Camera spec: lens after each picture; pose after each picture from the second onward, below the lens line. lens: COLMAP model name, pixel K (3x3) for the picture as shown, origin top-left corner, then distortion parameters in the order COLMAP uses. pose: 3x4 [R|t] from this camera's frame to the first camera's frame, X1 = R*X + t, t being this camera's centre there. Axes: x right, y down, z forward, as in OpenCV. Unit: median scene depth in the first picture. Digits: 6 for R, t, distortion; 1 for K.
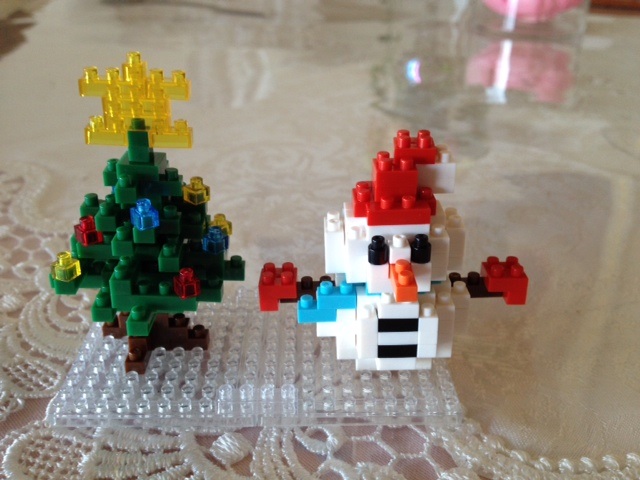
lens RADIAL K [[635.6, 0, 320.1], [0, 635.6, 240.8], [0, 0, 1]] dist [-0.024544, 0.000000]
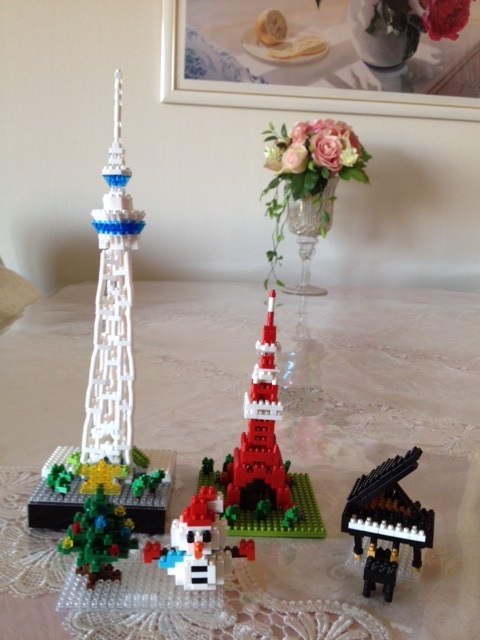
lens RADIAL K [[635.6, 0, 226.8], [0, 635.6, 298.5], [0, 0, 1]] dist [-0.024544, 0.000000]
pose [[0.999989, 0.004191, -0.001929, 0.226366], [-0.004584, 0.949814, -0.312783, -0.095096], [0.000522, 0.312788, 0.949823, -1.633492]]
